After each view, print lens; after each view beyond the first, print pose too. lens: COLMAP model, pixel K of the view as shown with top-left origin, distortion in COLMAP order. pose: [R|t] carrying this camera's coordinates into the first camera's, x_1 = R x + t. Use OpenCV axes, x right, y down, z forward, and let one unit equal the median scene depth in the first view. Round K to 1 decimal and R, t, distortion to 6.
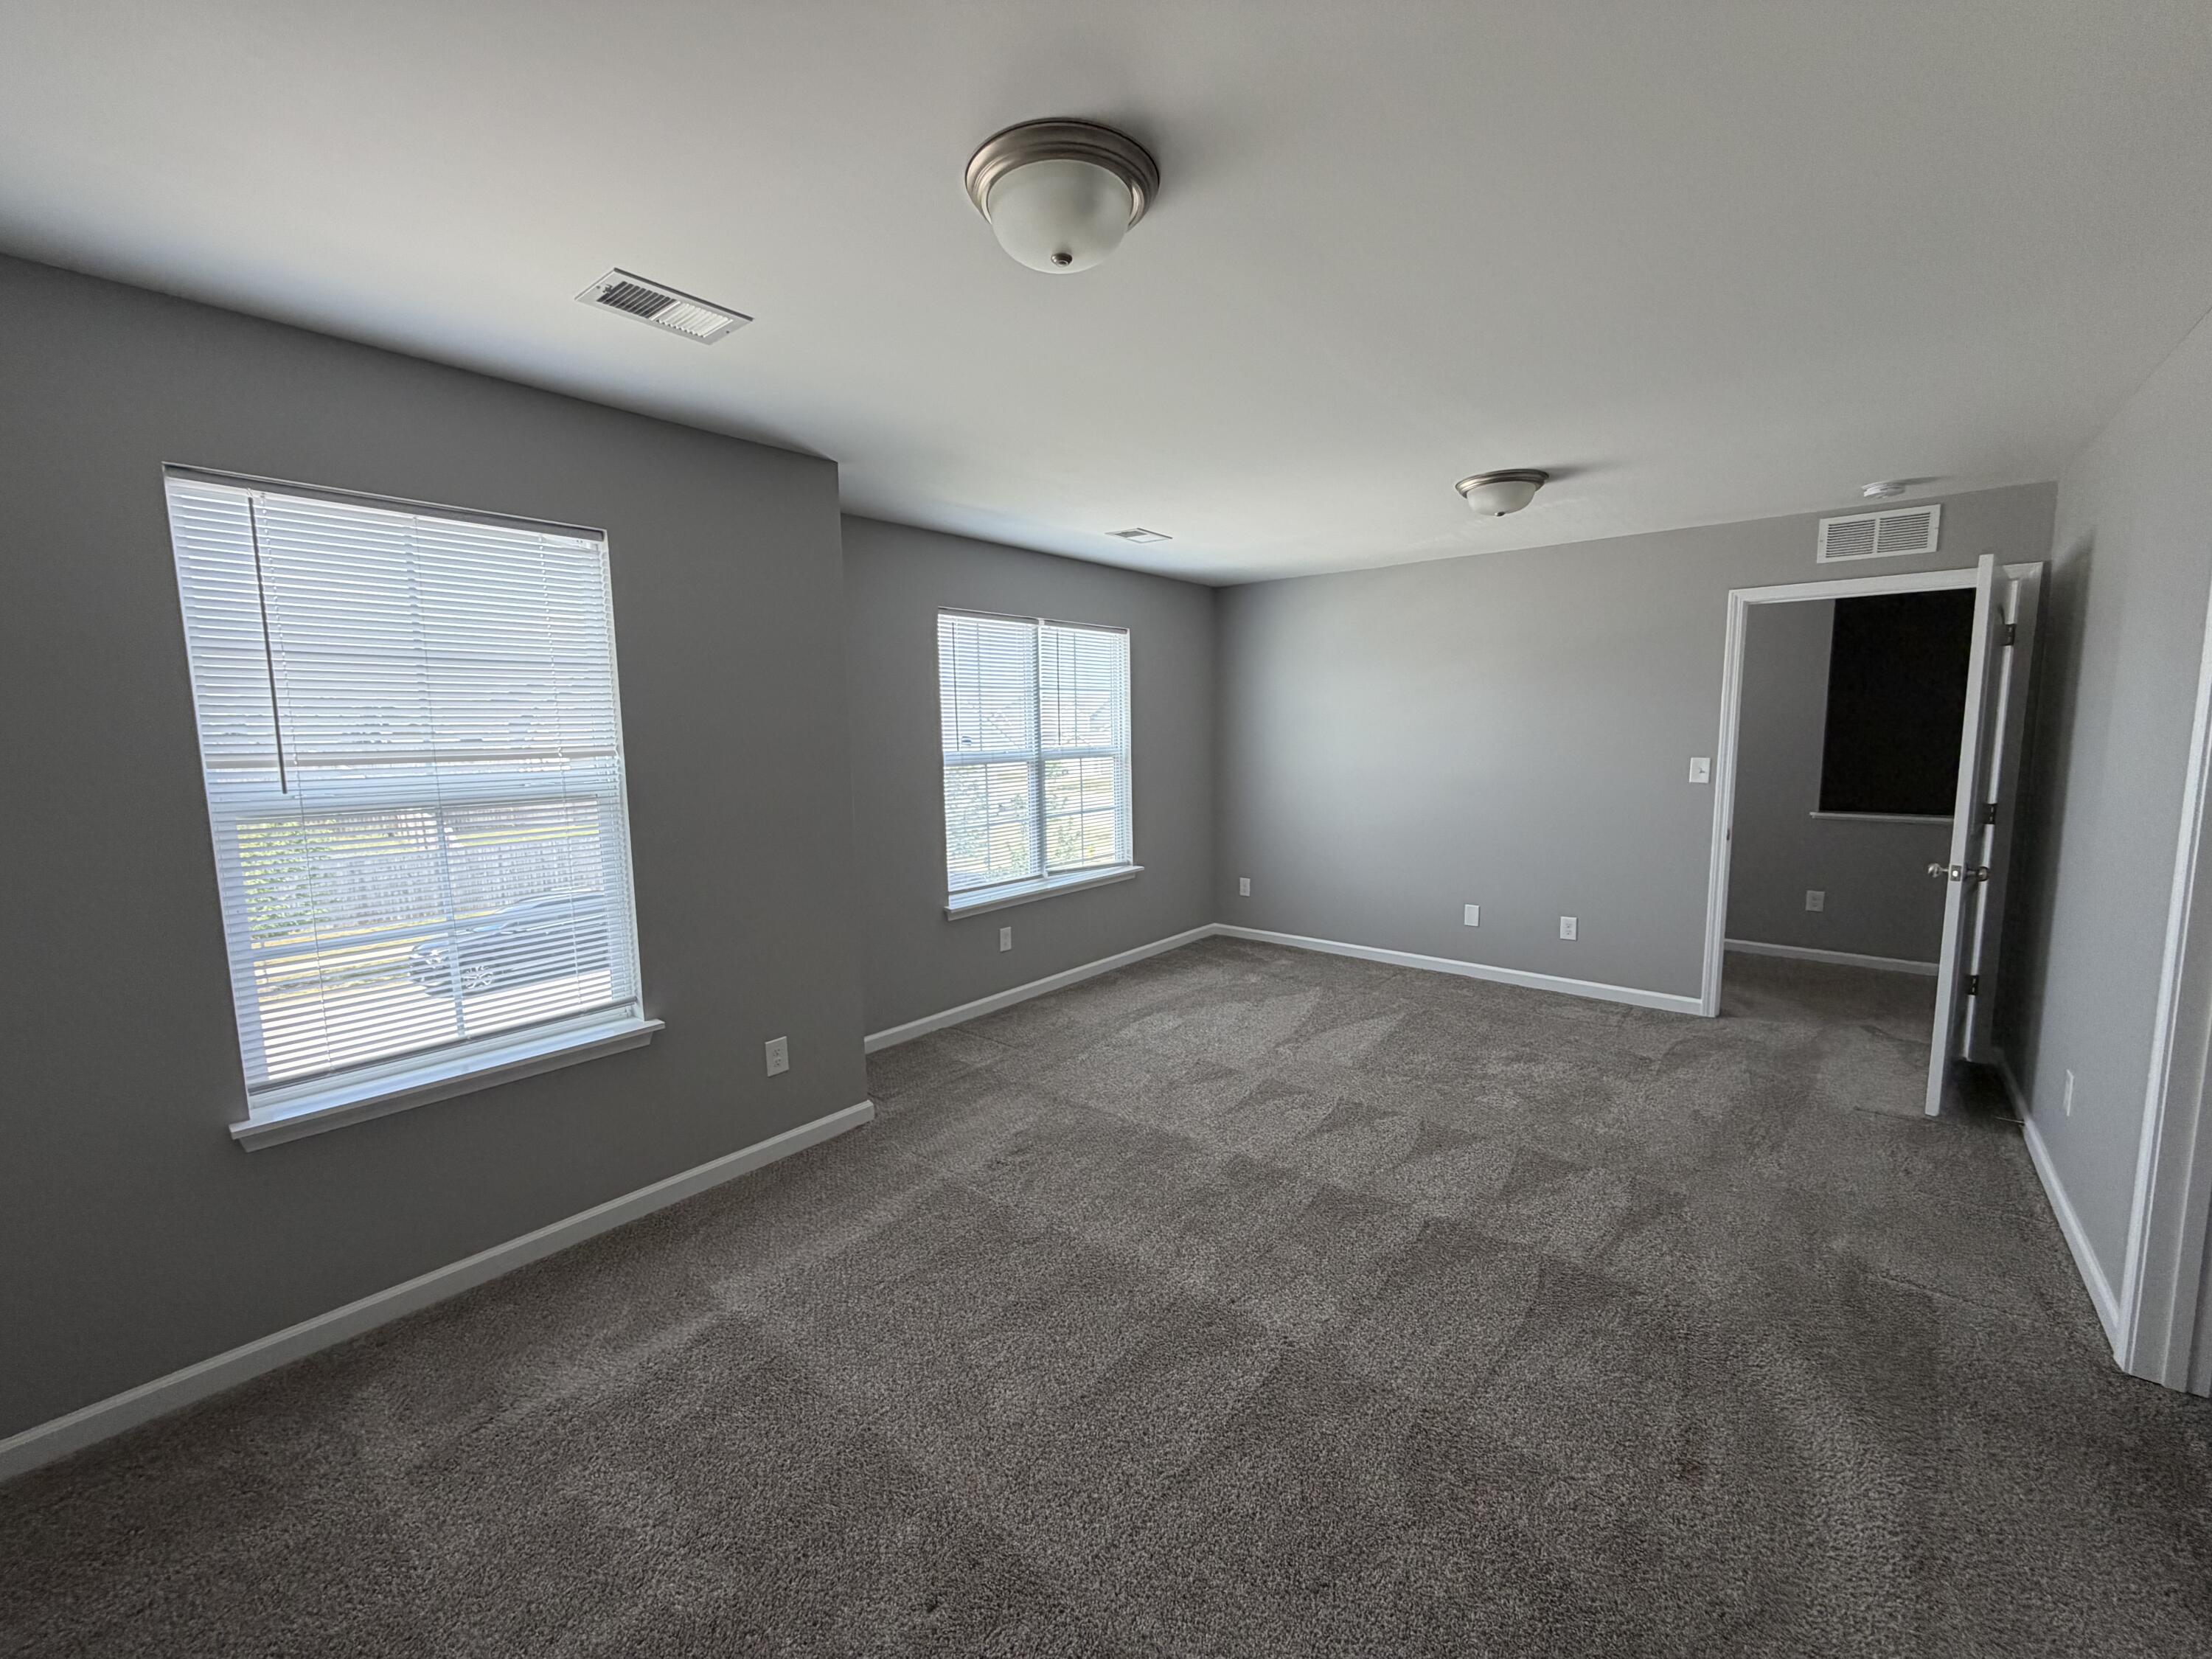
lens RADIAL K [[881.2, 0, 1099.1], [0, 881.2, 831.4], [0, 0, 1]] dist [-0.000316, 0.000076]
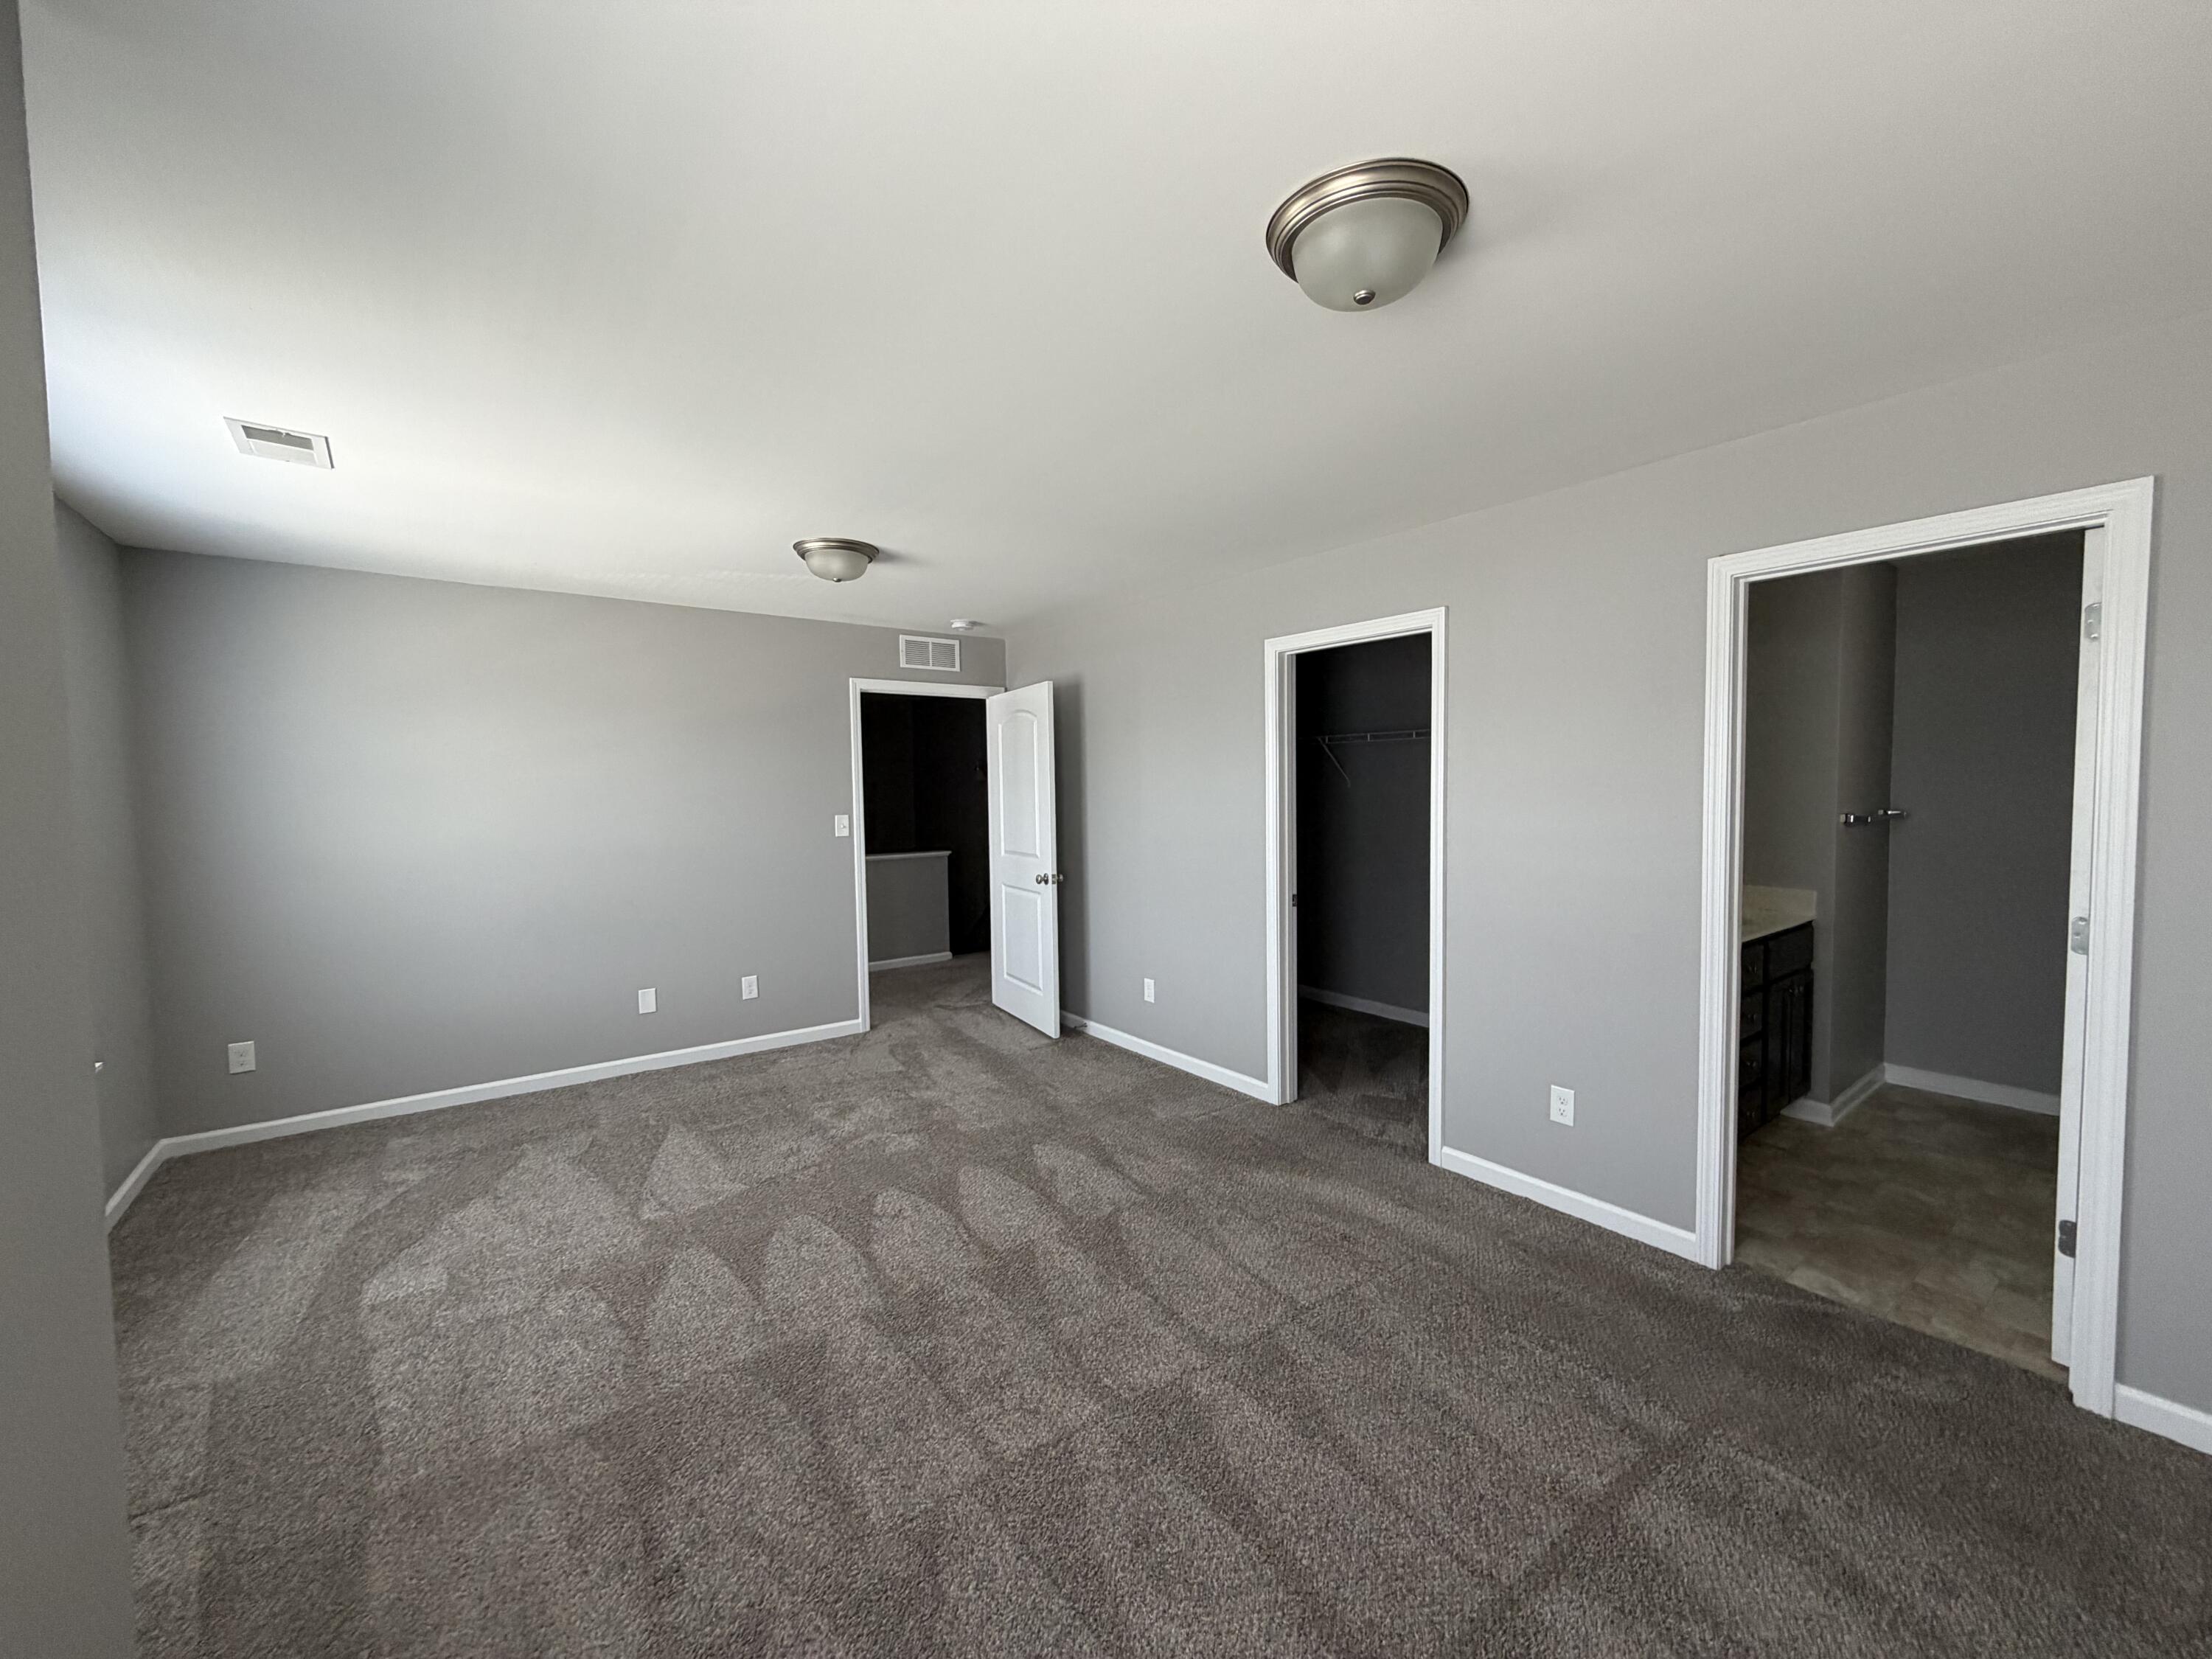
lens RADIAL K [[874.0, 0, 1109.1], [0, 874.0, 829.4], [0, 0, 1]] dist [0.000881, -0.000011]
pose [[0.233686, -0.040413, 0.971472, -0.386280], [0.123337, 0.992297, 0.011611, -0.035404], [-0.964458, 0.117105, 0.236871, 0.392574]]
